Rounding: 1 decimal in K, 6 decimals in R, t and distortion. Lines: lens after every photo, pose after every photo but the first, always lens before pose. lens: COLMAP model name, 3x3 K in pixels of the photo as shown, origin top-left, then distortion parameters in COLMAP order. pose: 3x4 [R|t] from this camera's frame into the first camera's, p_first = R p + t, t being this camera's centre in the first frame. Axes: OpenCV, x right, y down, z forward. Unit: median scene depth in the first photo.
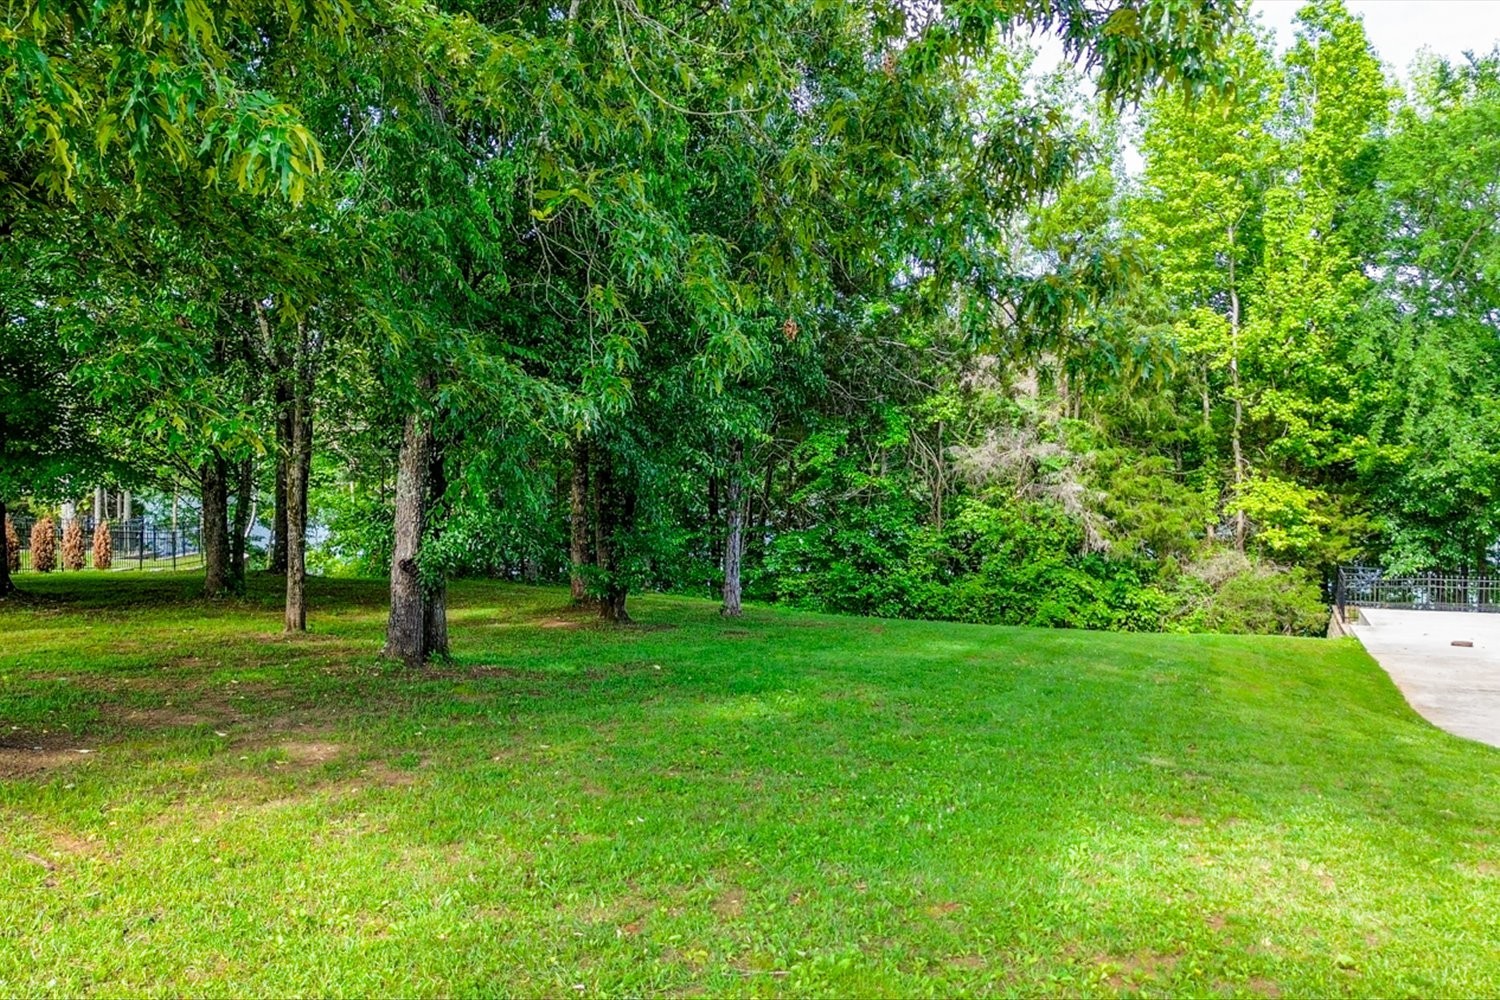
lens RADIAL K [[1255.0, 0, 750.4], [0, 1255.0, 486.3], [0, 0, 1]] dist [0.088105, -0.121829]
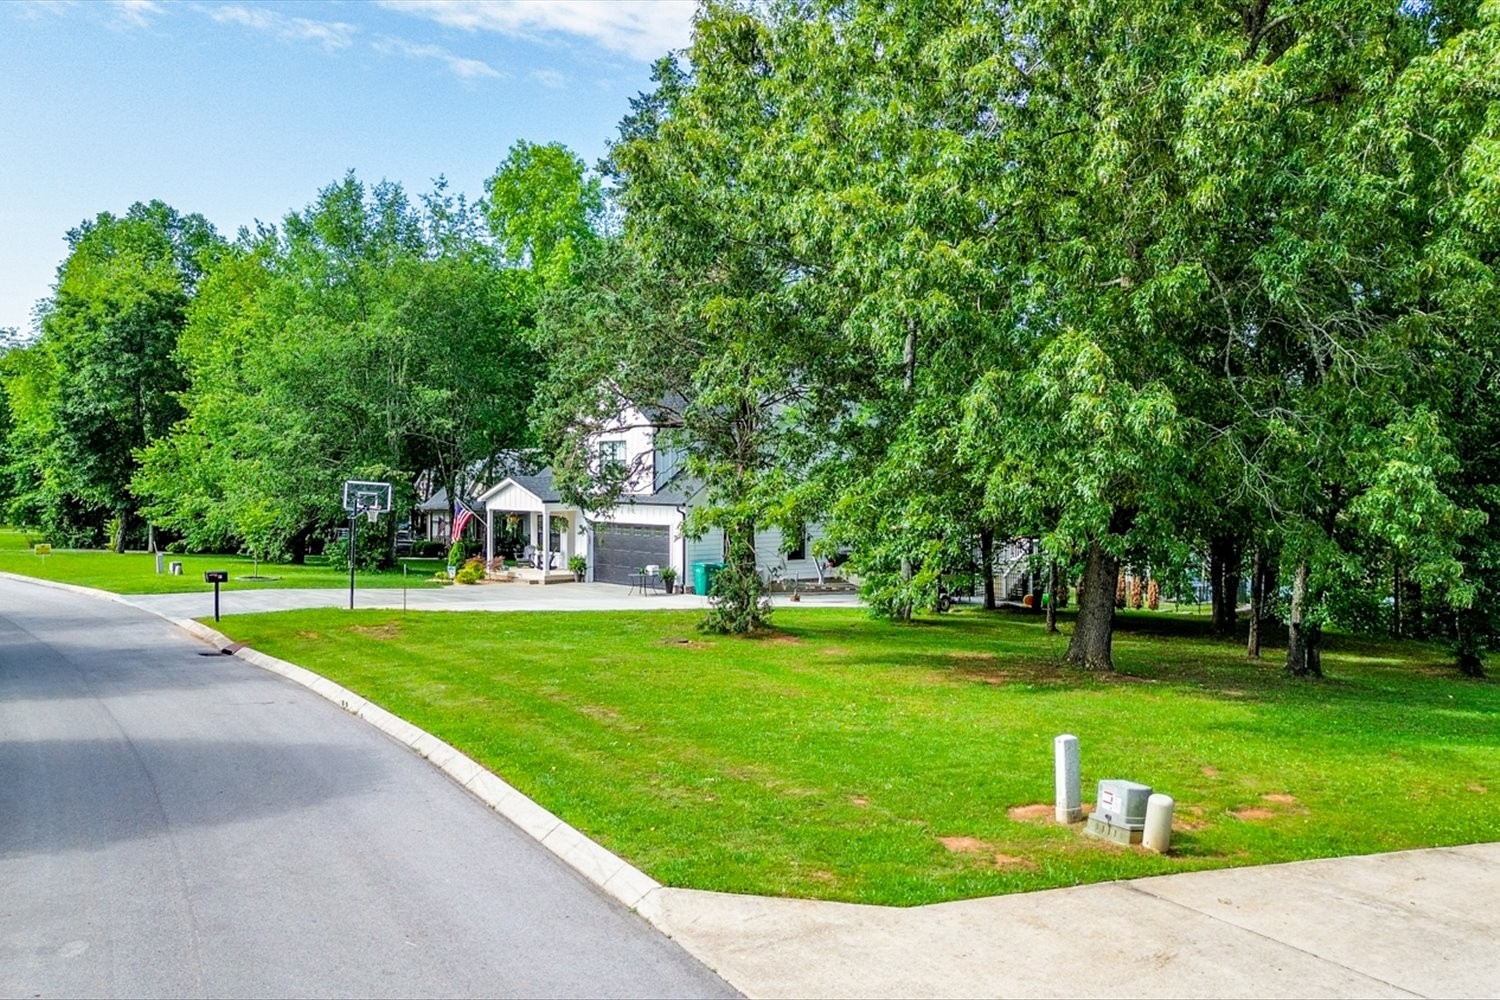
lens RADIAL K [[1255.0, 0, 750.4], [0, 1255.0, 486.3], [0, 0, 1]] dist [0.088105, -0.121829]
pose [[0.713773, 0.009622, -0.700311, 0.346511], [-0.033404, 0.999235, -0.020316, -0.059716], [0.699580, 0.037894, 0.713549, -0.710783]]
